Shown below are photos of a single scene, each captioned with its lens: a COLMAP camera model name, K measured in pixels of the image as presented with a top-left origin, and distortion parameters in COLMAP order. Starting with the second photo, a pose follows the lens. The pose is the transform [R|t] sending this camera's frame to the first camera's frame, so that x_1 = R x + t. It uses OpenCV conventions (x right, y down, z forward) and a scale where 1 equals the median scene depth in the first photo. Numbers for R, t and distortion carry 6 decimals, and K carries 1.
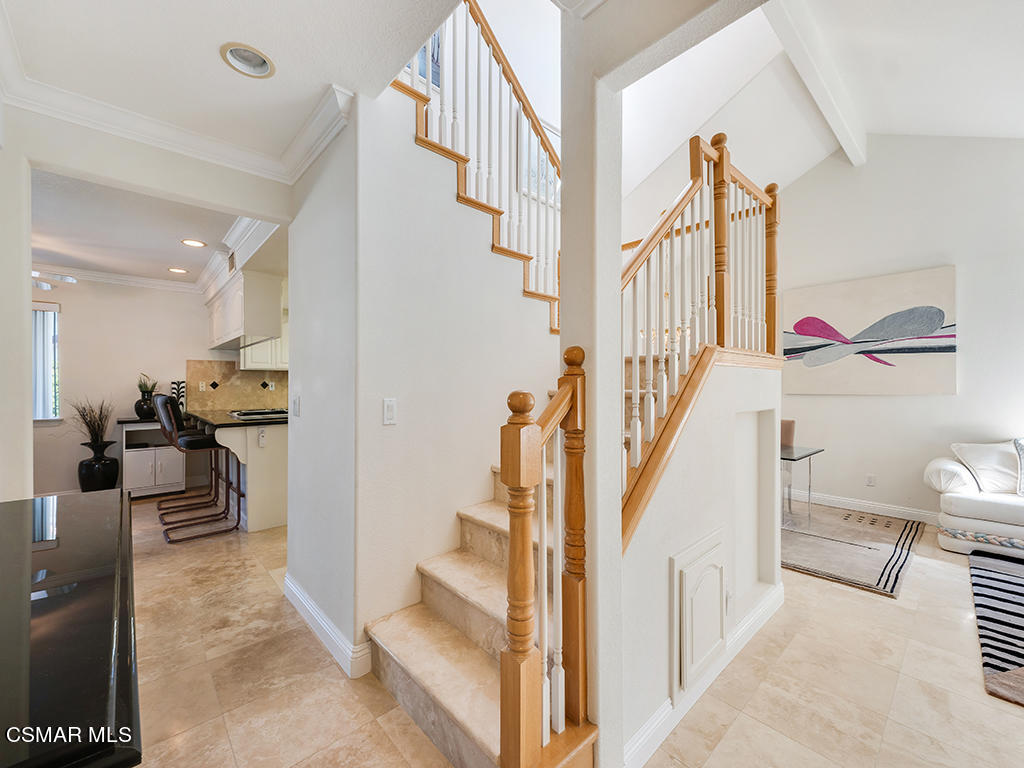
lens RADIAL K [[418.6, 0, 513.4], [0, 418.6, 388.6], [0, 0, 1]] dist [0.001918, 0.000297]
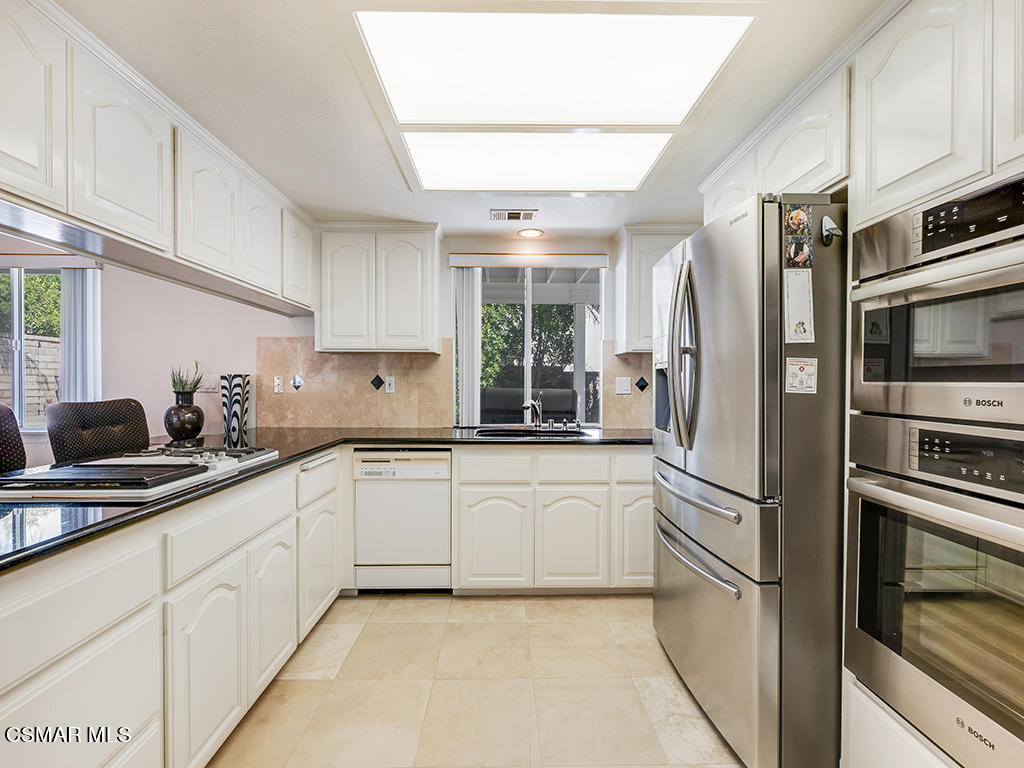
lens RADIAL K [[435.1, 0, 512.0], [0, 435.1, 384.0], [0, 0, 1]] dist [-0.000058, -0.000201]
pose [[0.750955, 0.008915, -0.660293, -0.194267], [-0.011227, 0.999937, 0.000733, -0.013211], [0.660258, 0.006862, 0.751008, 1.115917]]
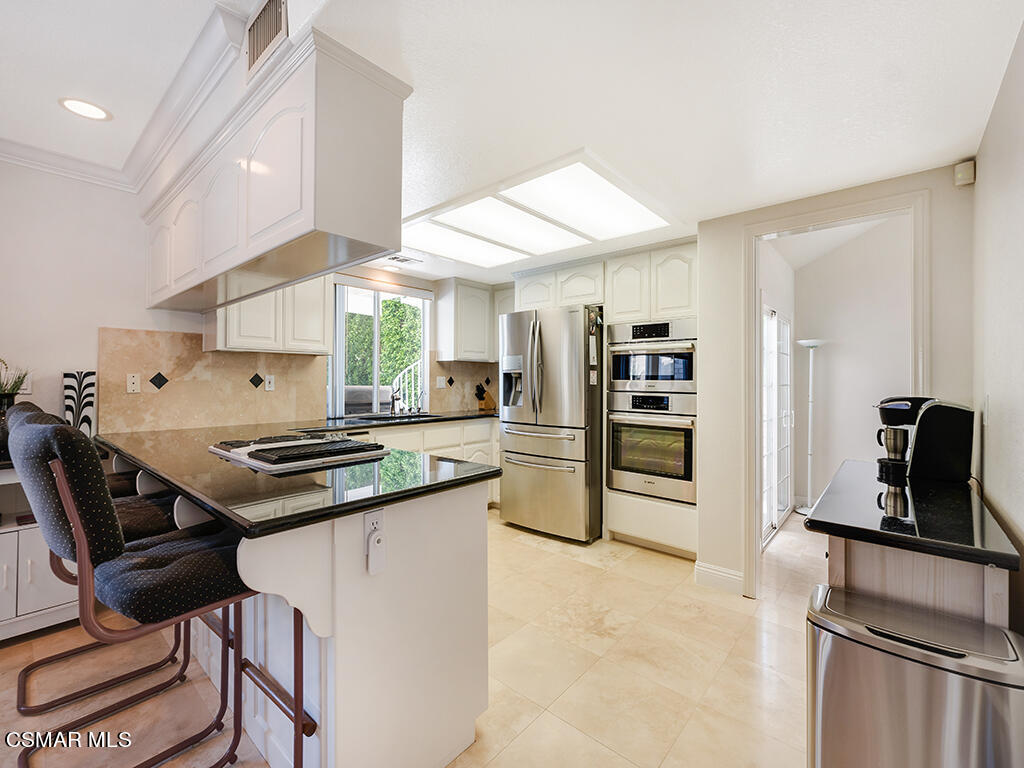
lens RADIAL K [[439.6, 0, 511.0], [0, 439.6, 378.9], [0, 0, 1]] dist [-0.000121, -0.000216]
pose [[0.993328, 0.005807, 0.115180, -0.530785], [-0.004524, 0.999925, -0.011400, -0.008533], [-0.115237, 0.010803, 0.993279, 0.643201]]
